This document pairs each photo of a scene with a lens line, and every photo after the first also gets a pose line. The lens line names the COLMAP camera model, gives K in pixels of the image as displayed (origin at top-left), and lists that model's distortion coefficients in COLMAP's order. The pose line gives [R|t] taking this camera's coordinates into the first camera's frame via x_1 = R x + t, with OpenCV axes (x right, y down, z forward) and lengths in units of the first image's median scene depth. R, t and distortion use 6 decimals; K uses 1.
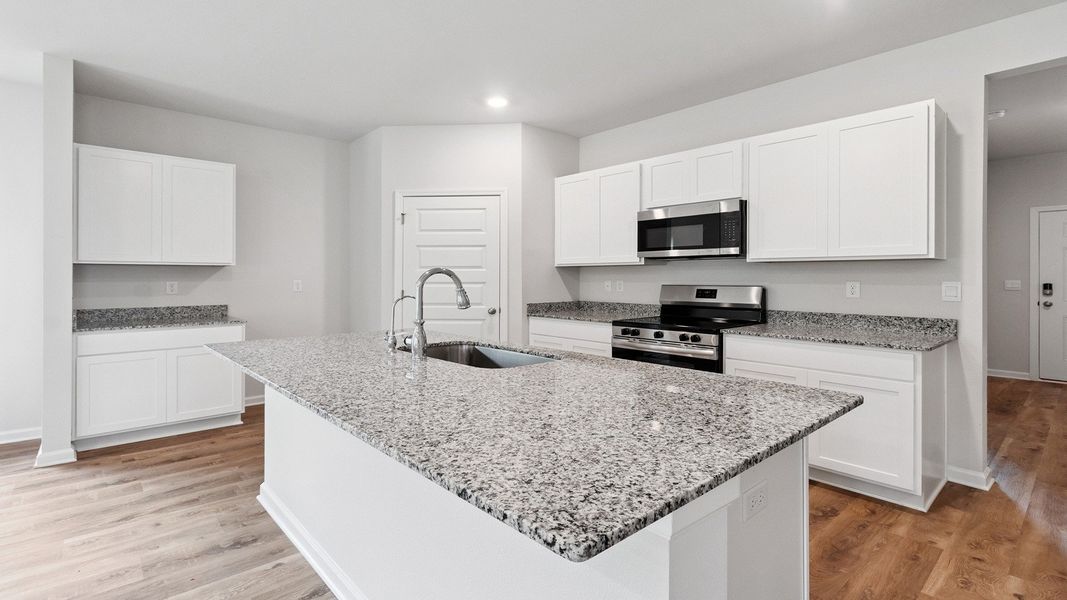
lens RADIAL K [[497.6, 0, 531.4], [0, 497.6, 275.0], [0, 0, 1]] dist [0.002905, 0.002012]
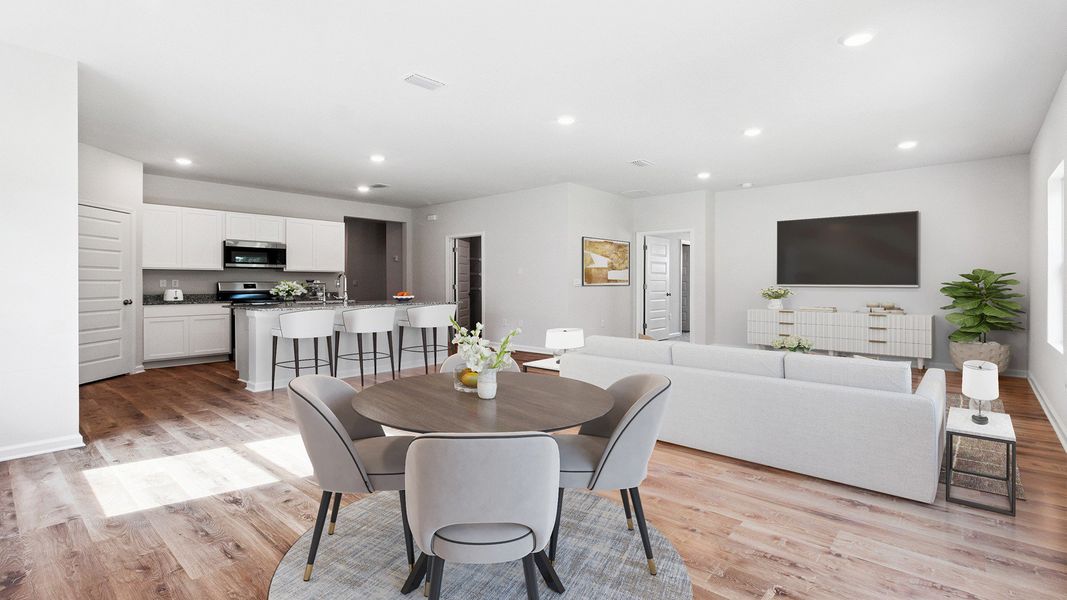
lens RADIAL K [[497.6, 0, 552.0], [0, 497.6, 283.3], [0, 0, 1]] dist [0.002905, 0.002012]
pose [[-0.170722, -0.002038, 0.985317, -1.909413], [-0.005200, 0.999986, 0.001168, 0.019319], [-0.985305, -0.004924, -0.170730, 0.165847]]
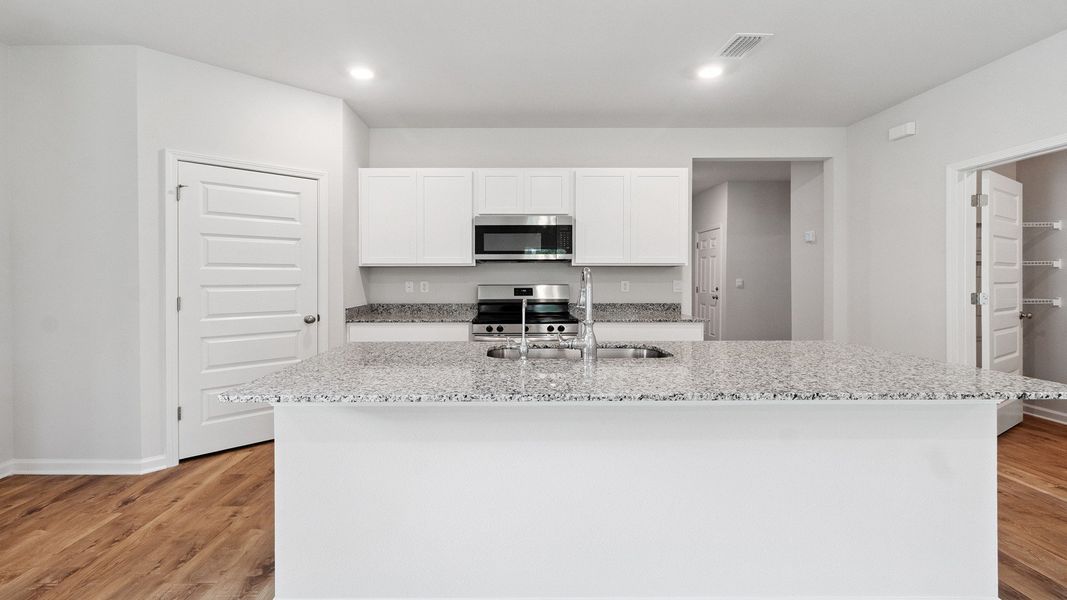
lens RADIAL K [[497.6, 0, 504.7], [0, 497.6, 282.5], [0, 0, 1]] dist [0.002905, 0.002012]
pose [[0.666156, -0.007757, 0.745772, -0.590810], [-0.001570, 0.999929, 0.011803, 0.001786], [-0.745811, -0.009034, 0.666097, 0.263318]]
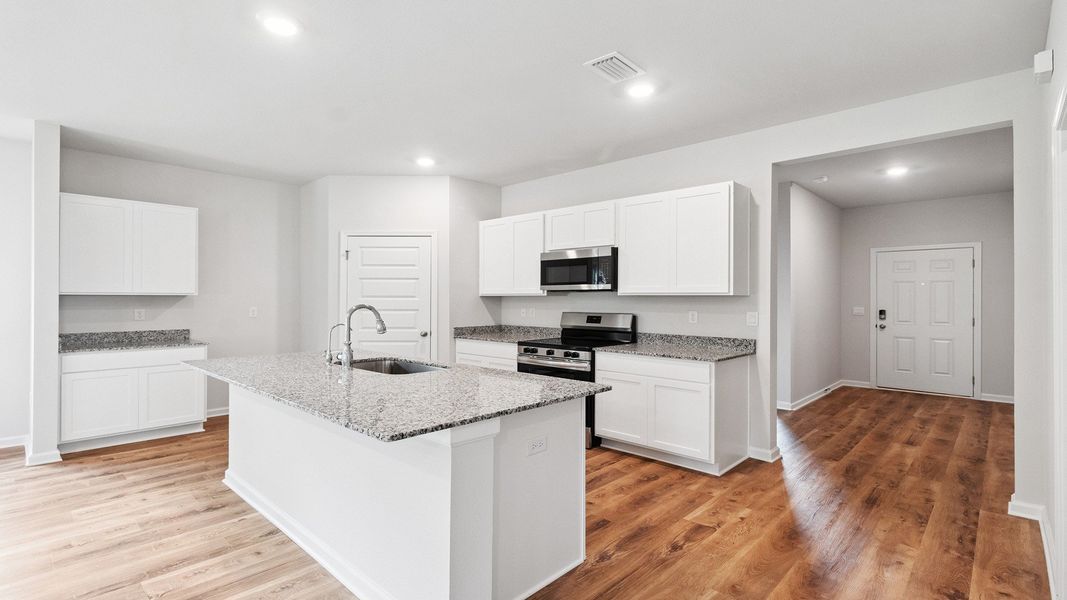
lens RADIAL K [[497.6, 0, 530.0], [0, 497.6, 296.1], [0, 0, 1]] dist [0.002905, 0.002012]
pose [[0.997081, 0.002558, 0.076309, 0.101394], [-0.002573, 0.999997, 0.000101, -0.022234], [-0.076309, -0.000297, 0.997084, -0.247104]]
